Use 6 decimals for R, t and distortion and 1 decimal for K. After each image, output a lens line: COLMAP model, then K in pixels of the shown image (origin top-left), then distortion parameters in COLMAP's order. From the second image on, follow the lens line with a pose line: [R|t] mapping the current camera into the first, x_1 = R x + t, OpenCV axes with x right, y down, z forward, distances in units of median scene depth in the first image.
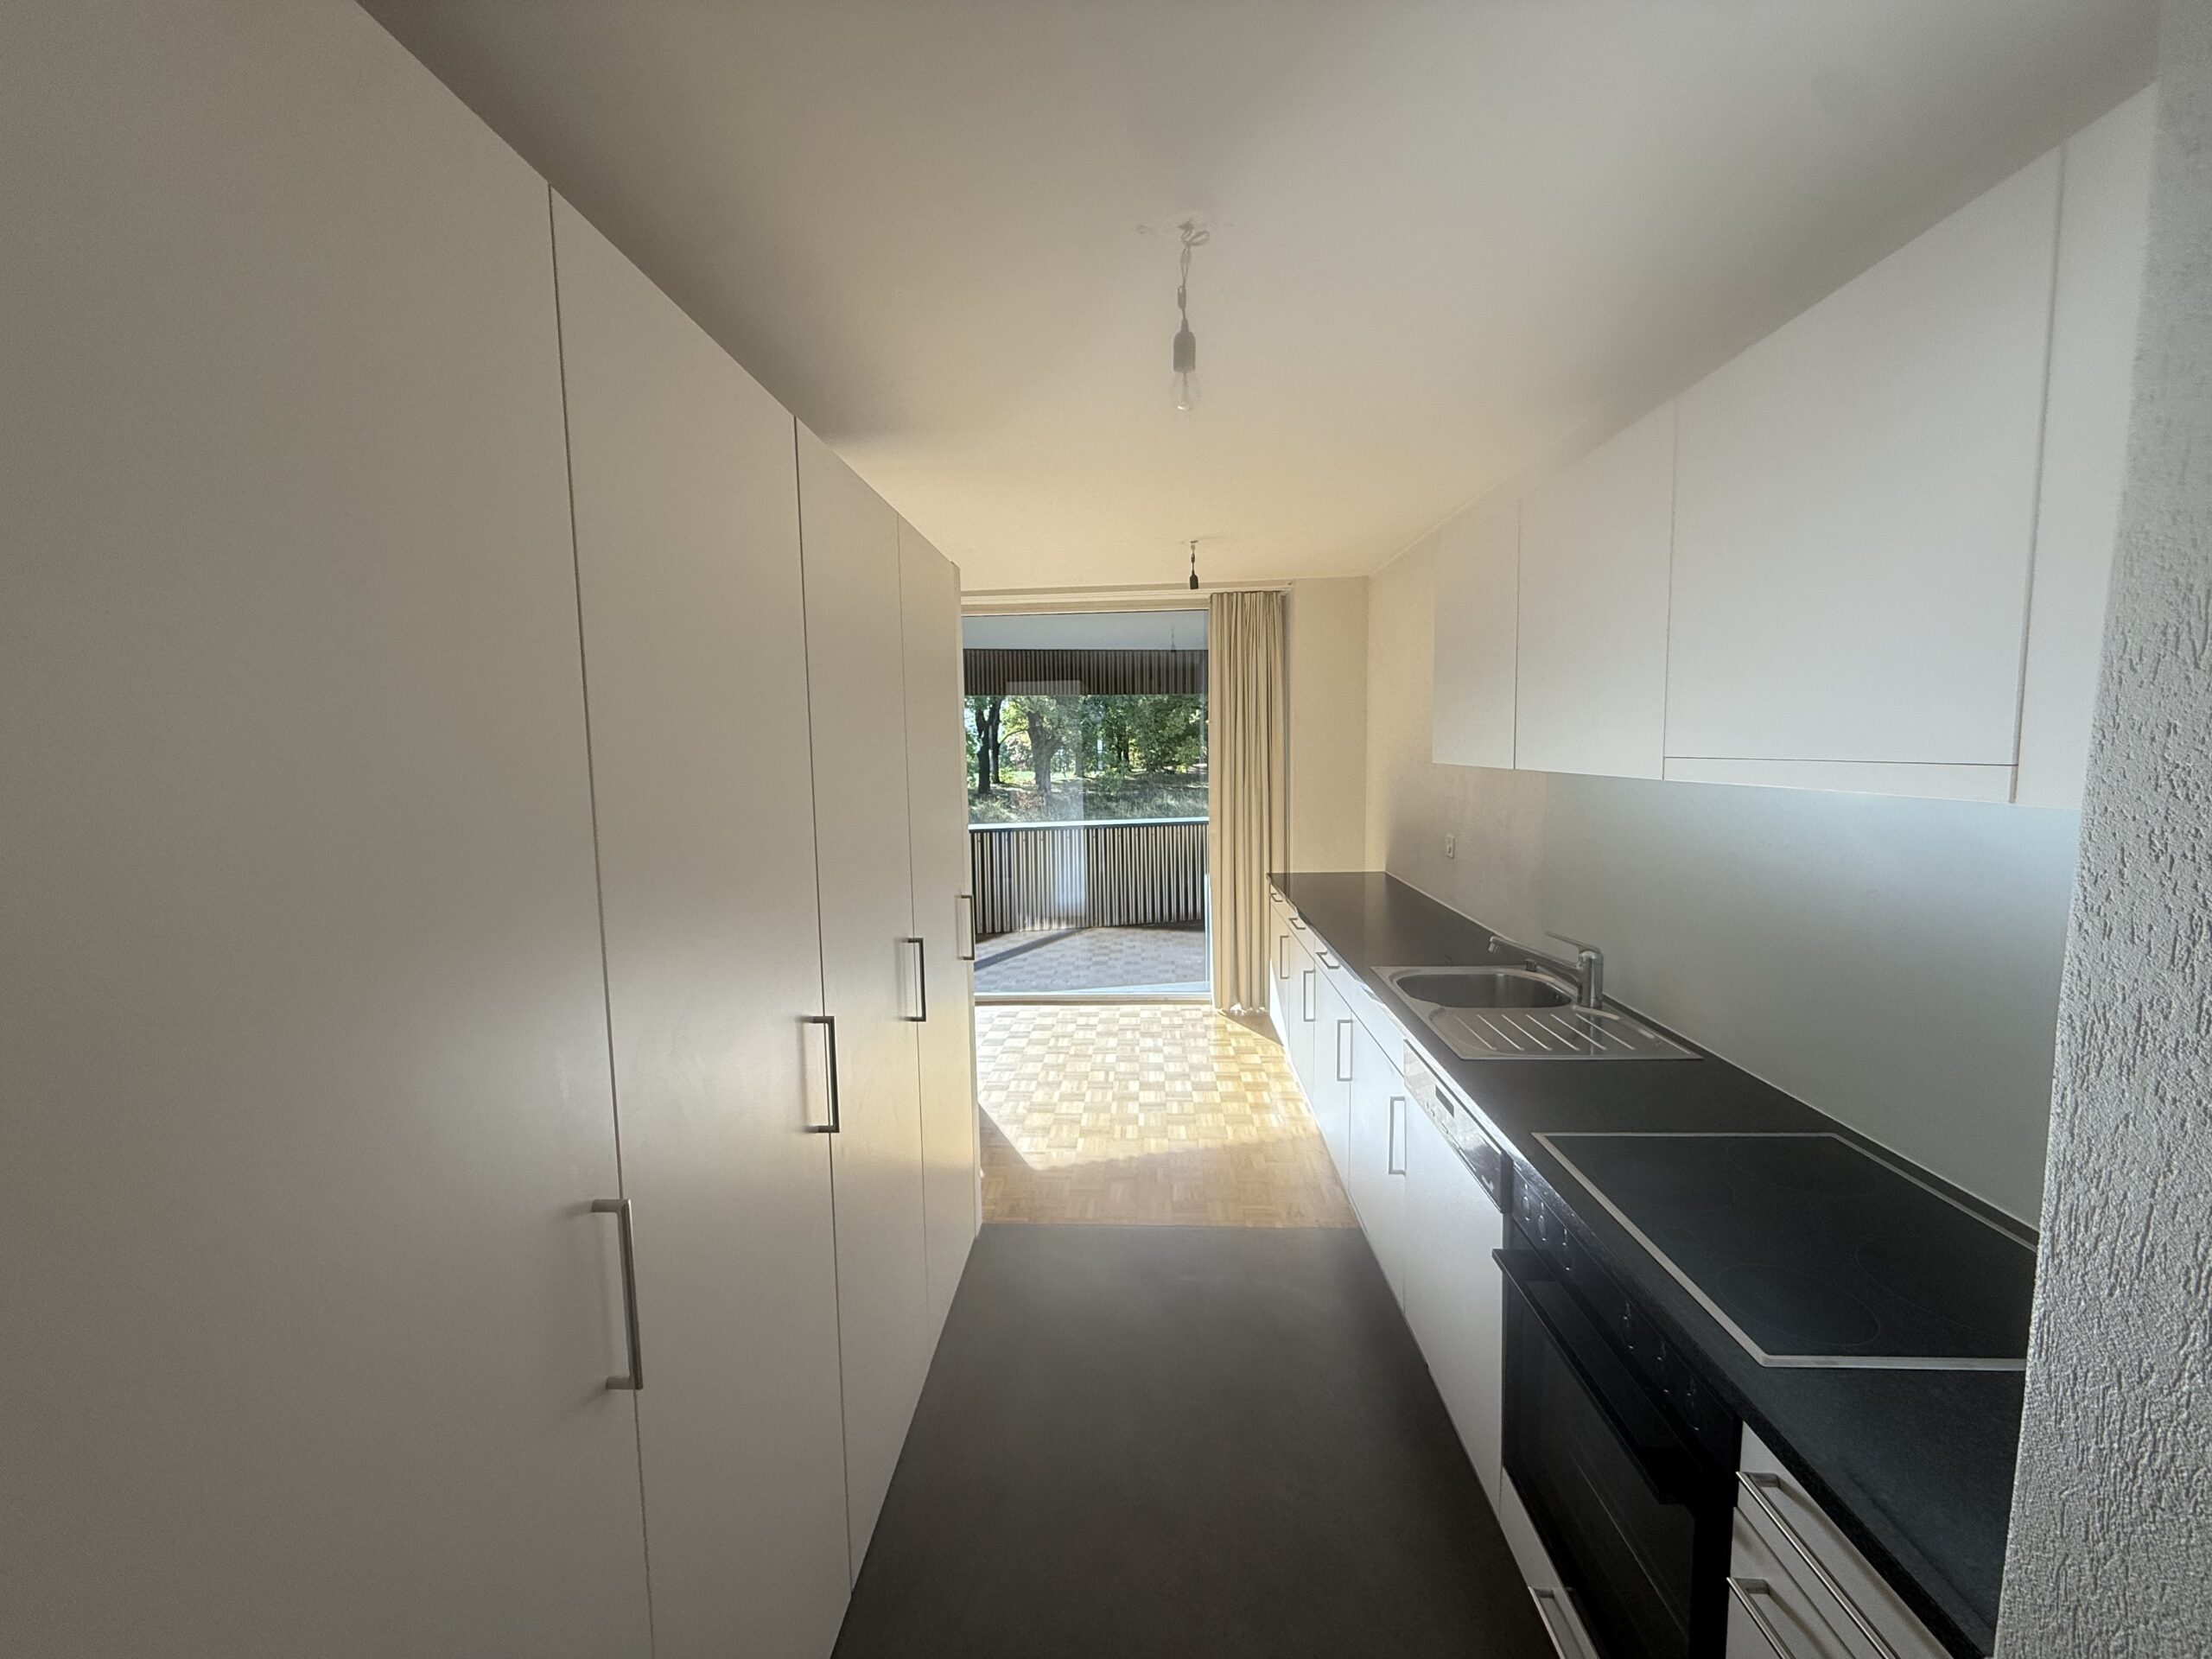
lens RADIAL K [[882.9, 0, 1114.0], [0, 882.9, 830.6], [0, 0, 1]] dist [-0.001404, 0.000460]
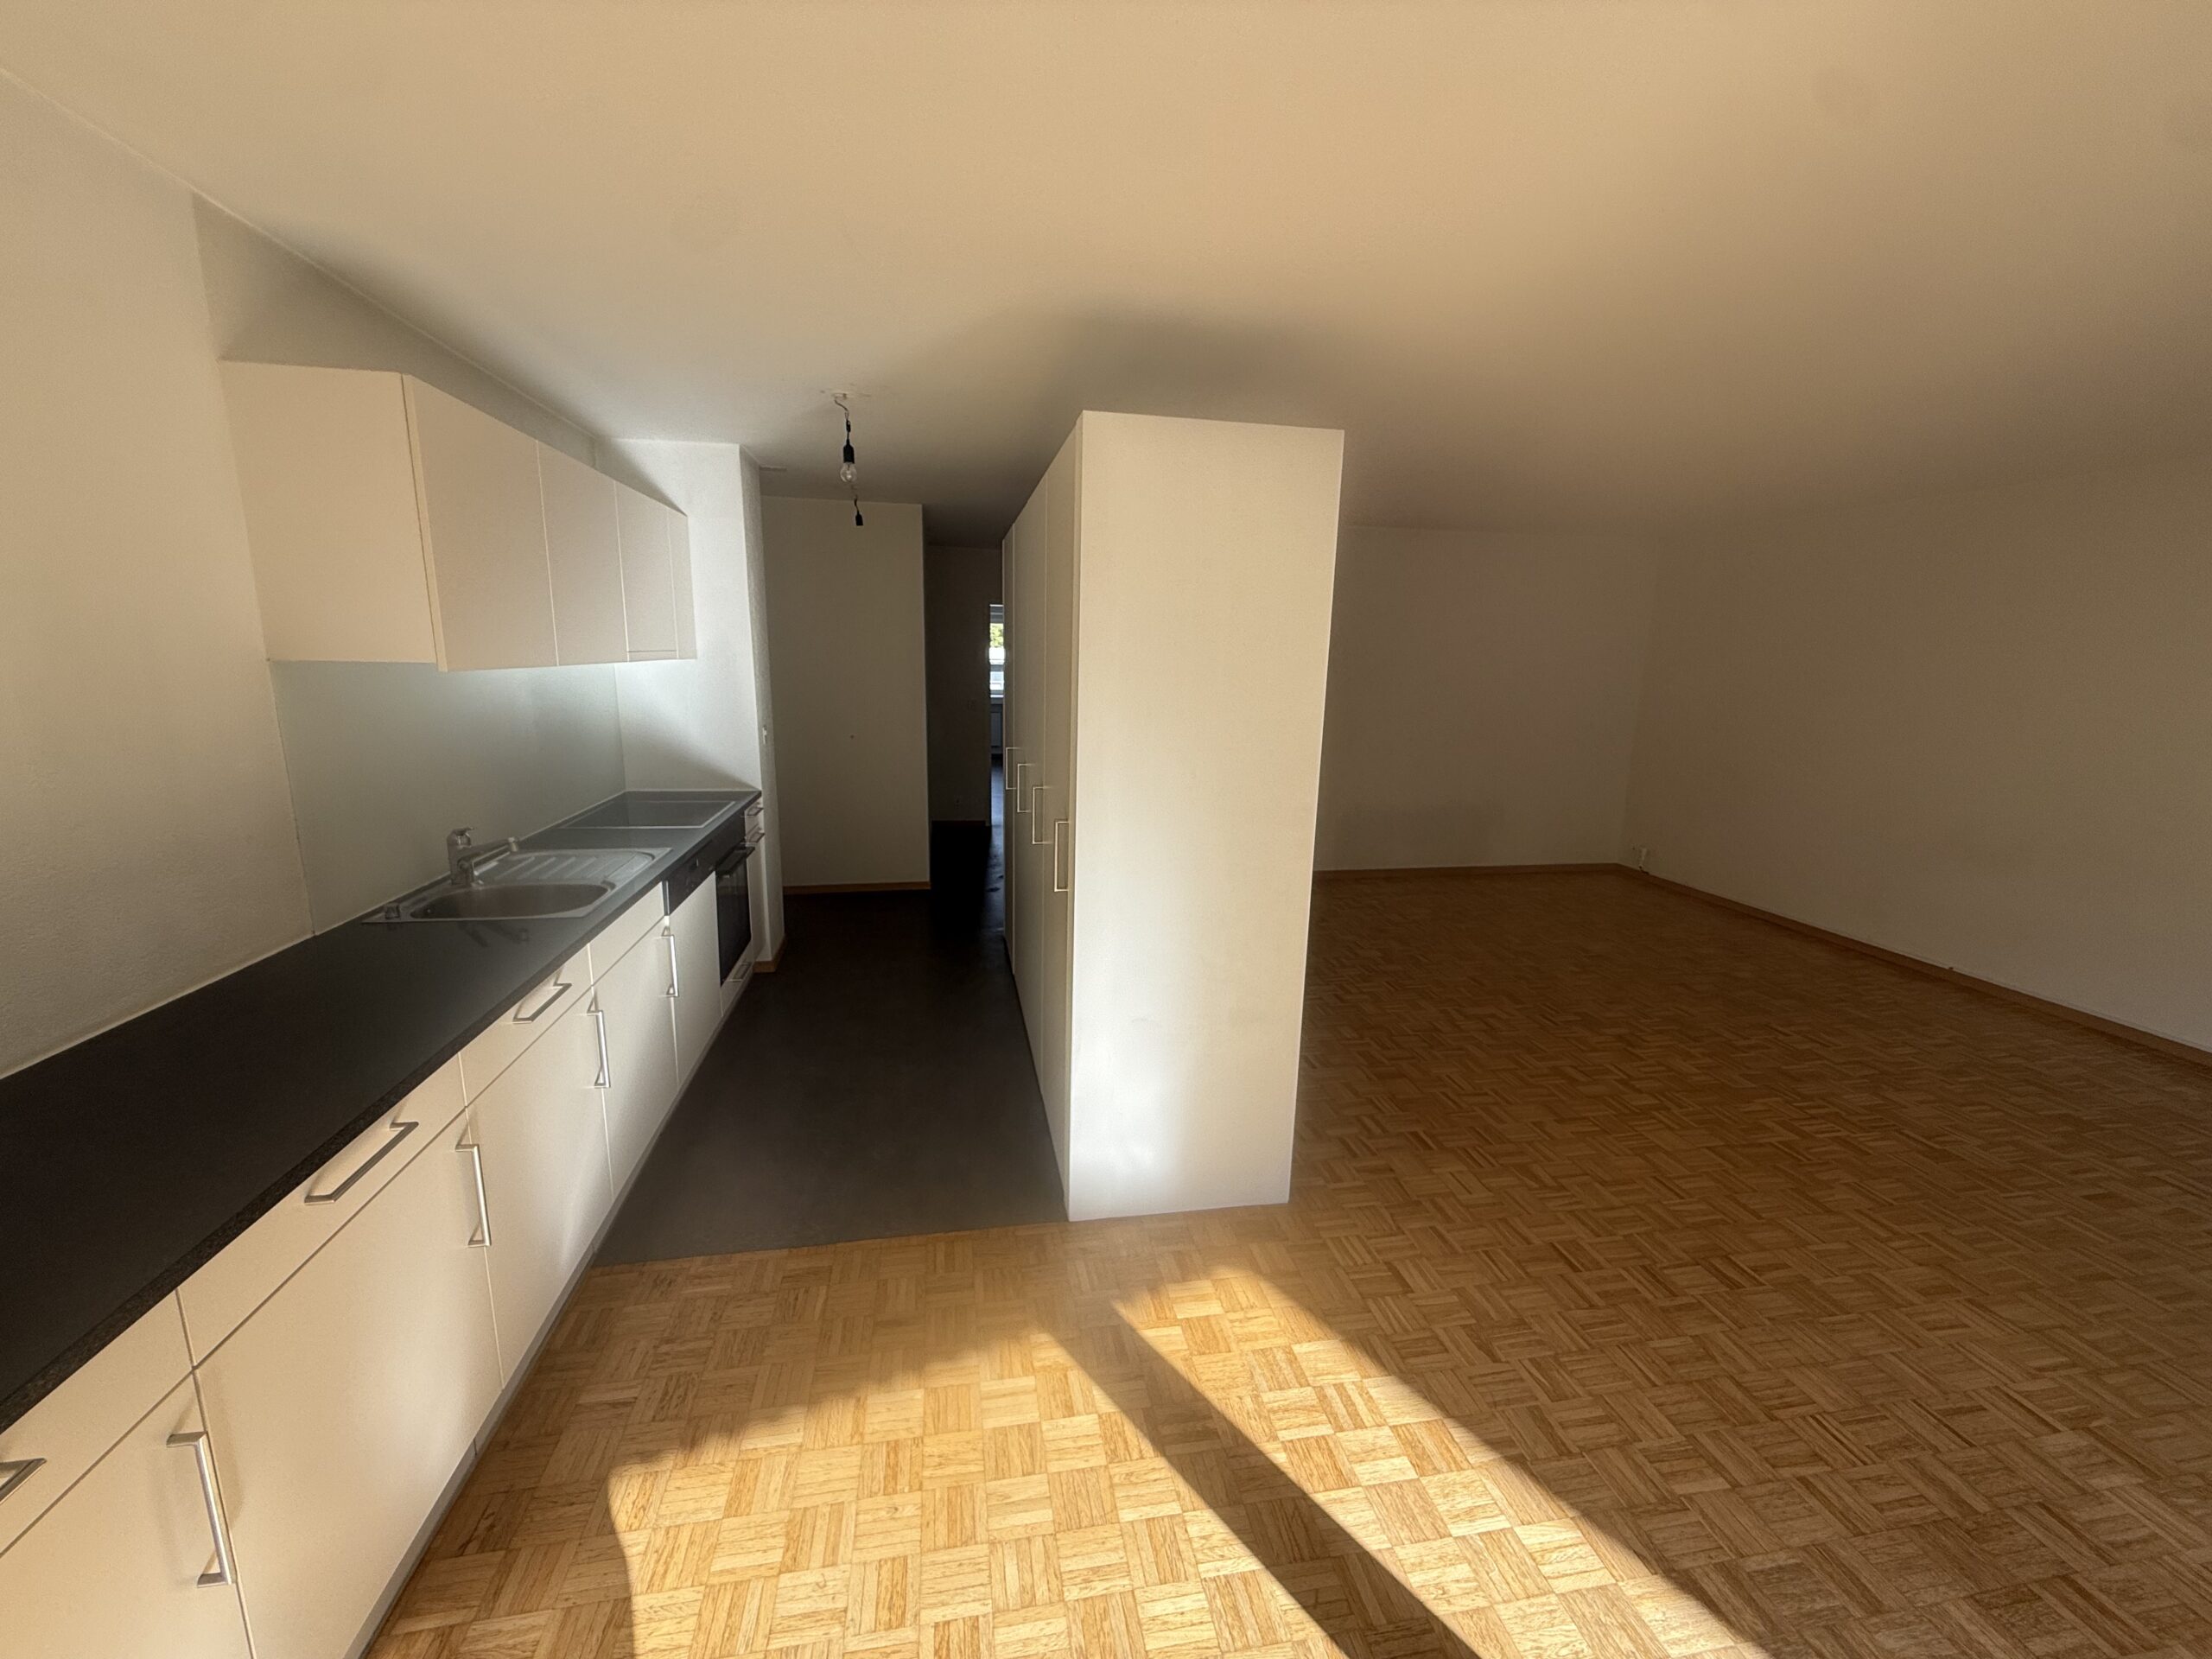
lens RADIAL K [[882.9, 0, 1099.1], [0, 882.9, 833.5], [0, 0, 1]] dist [-0.001404, 0.000460]
pose [[-0.979367, 0.032368, -0.199481, -0.007950], [-0.028526, 0.955064, 0.295023, -0.063205], [0.200066, 0.294627, -0.934435, 0.659452]]
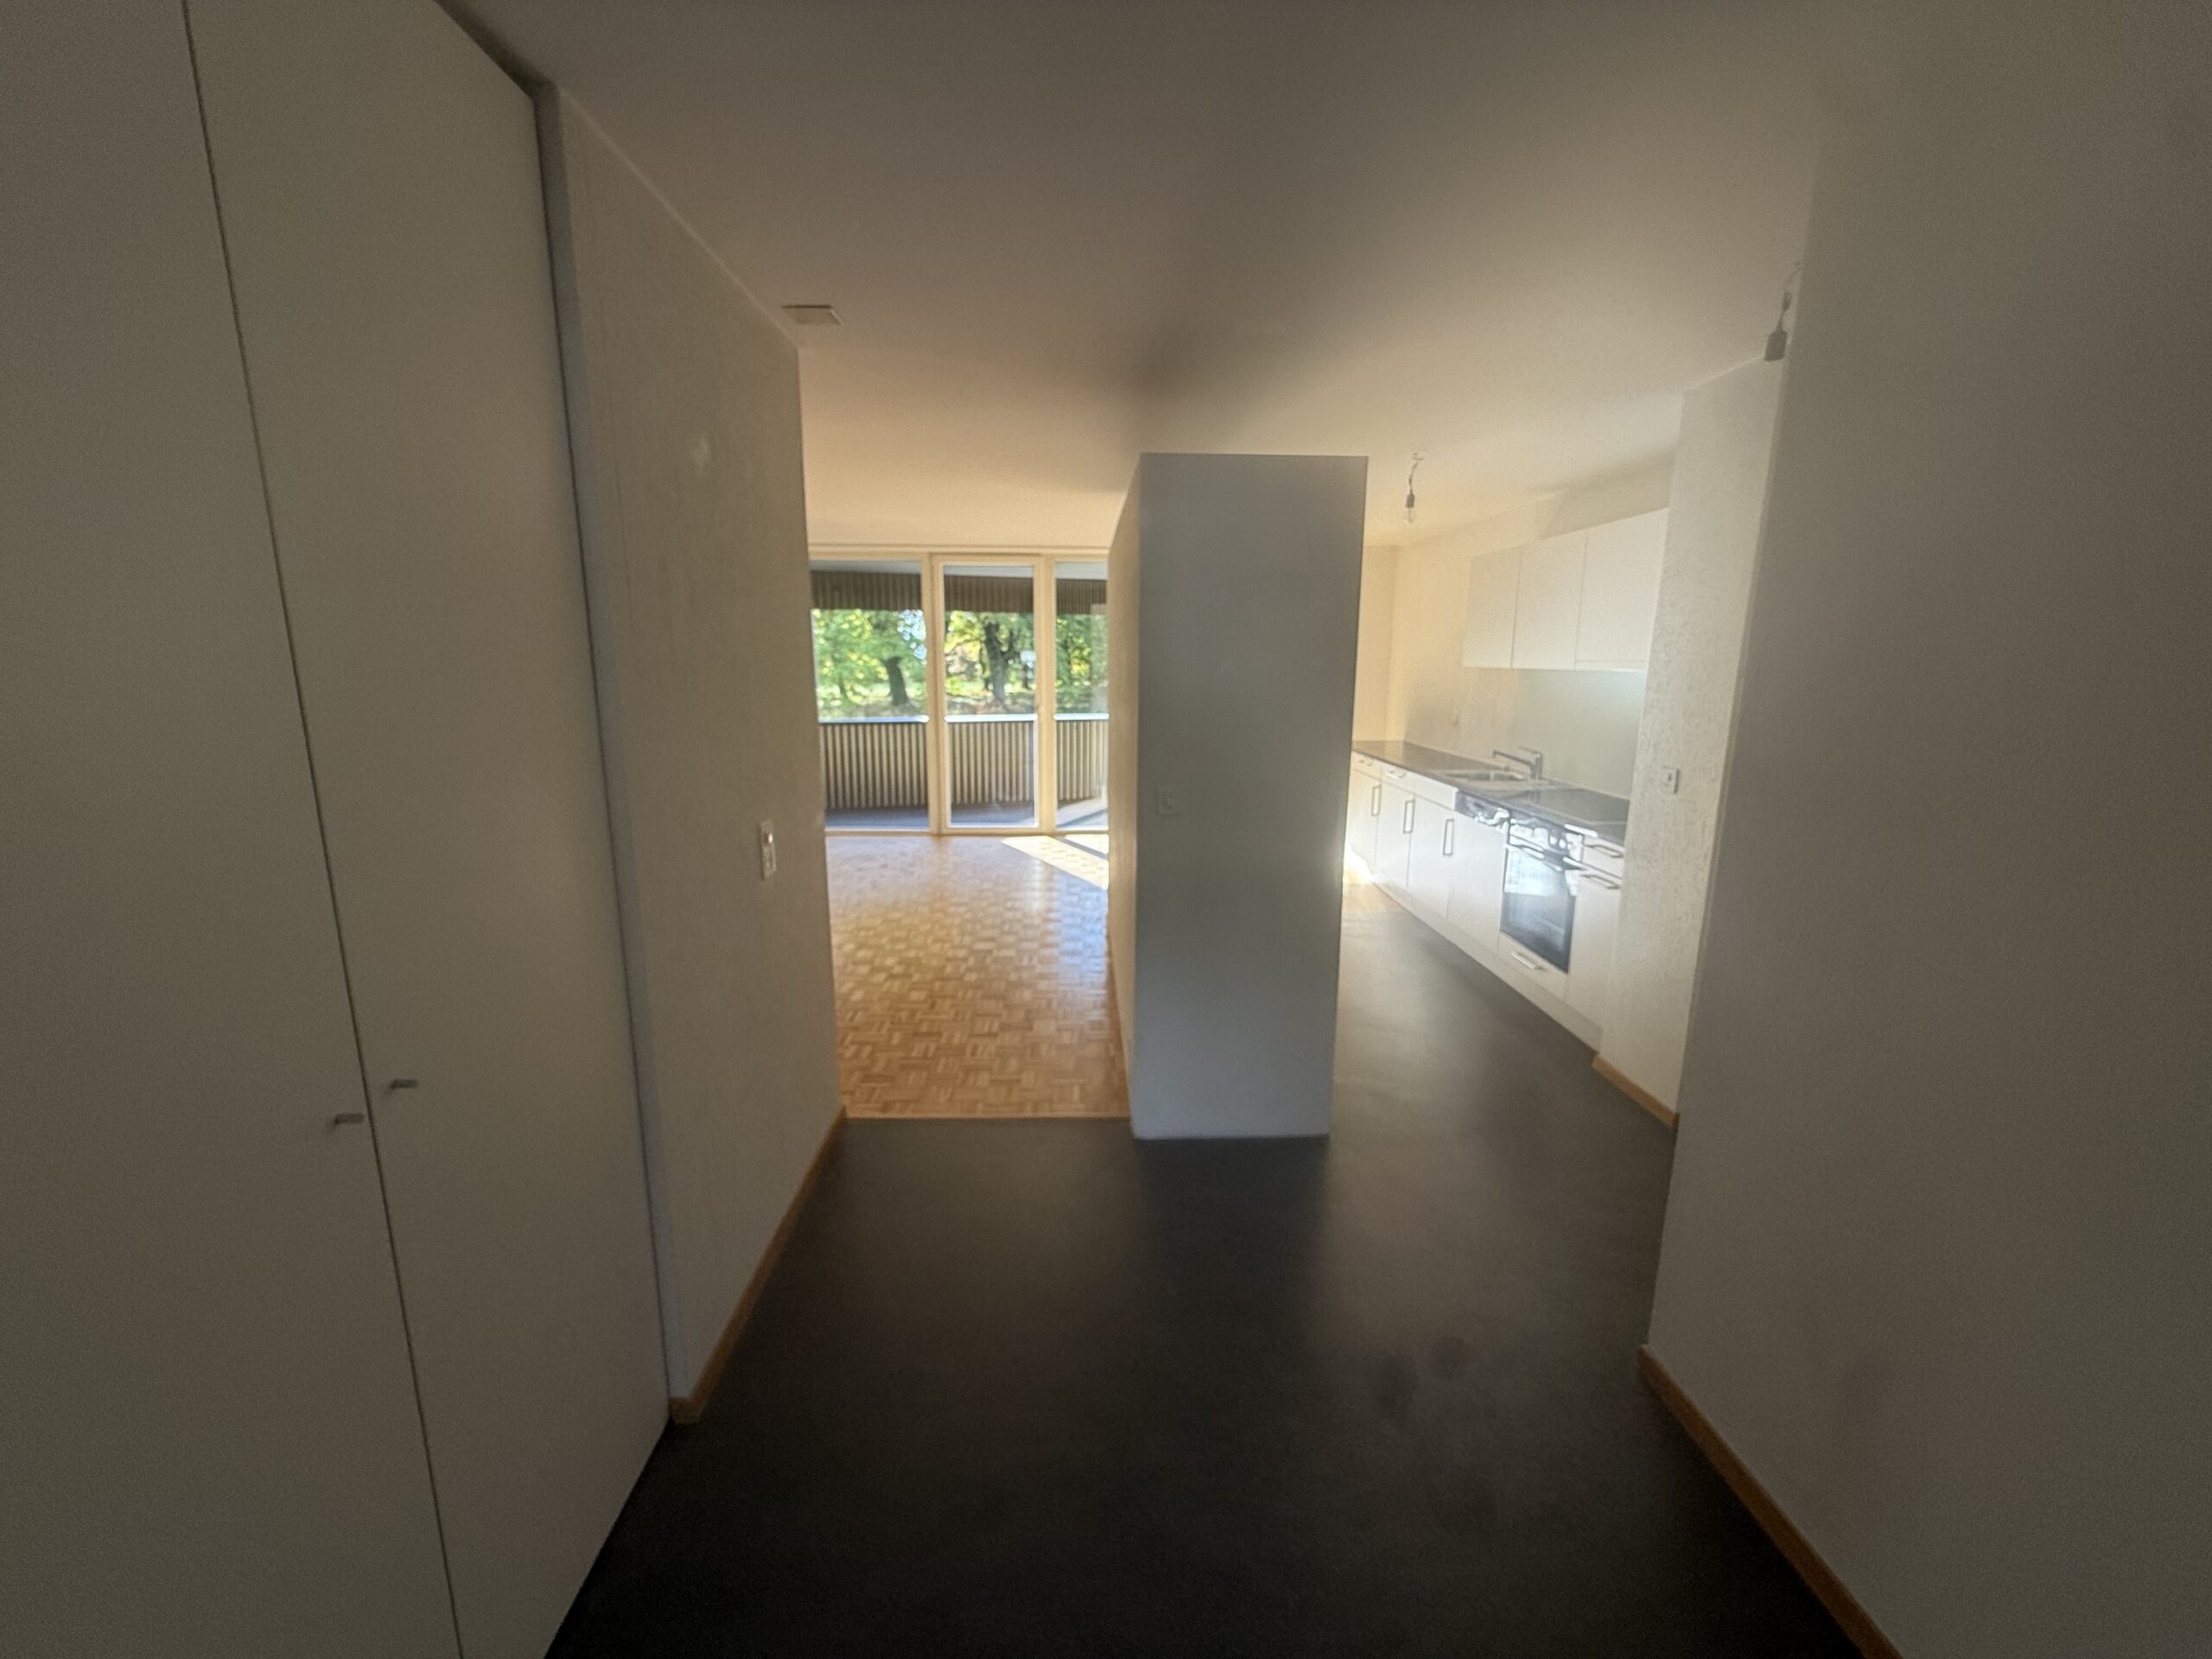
lens RADIAL K [[882.9, 0, 1098.1], [0, 882.9, 838.3], [0, 0, 1]] dist [-0.001404, 0.000460]
pose [[0.998296, 0.006547, 0.057981, -0.190983], [-0.012536, 0.994546, 0.103547, 0.040169], [-0.056986, -0.104097, 0.992933, -0.323406]]
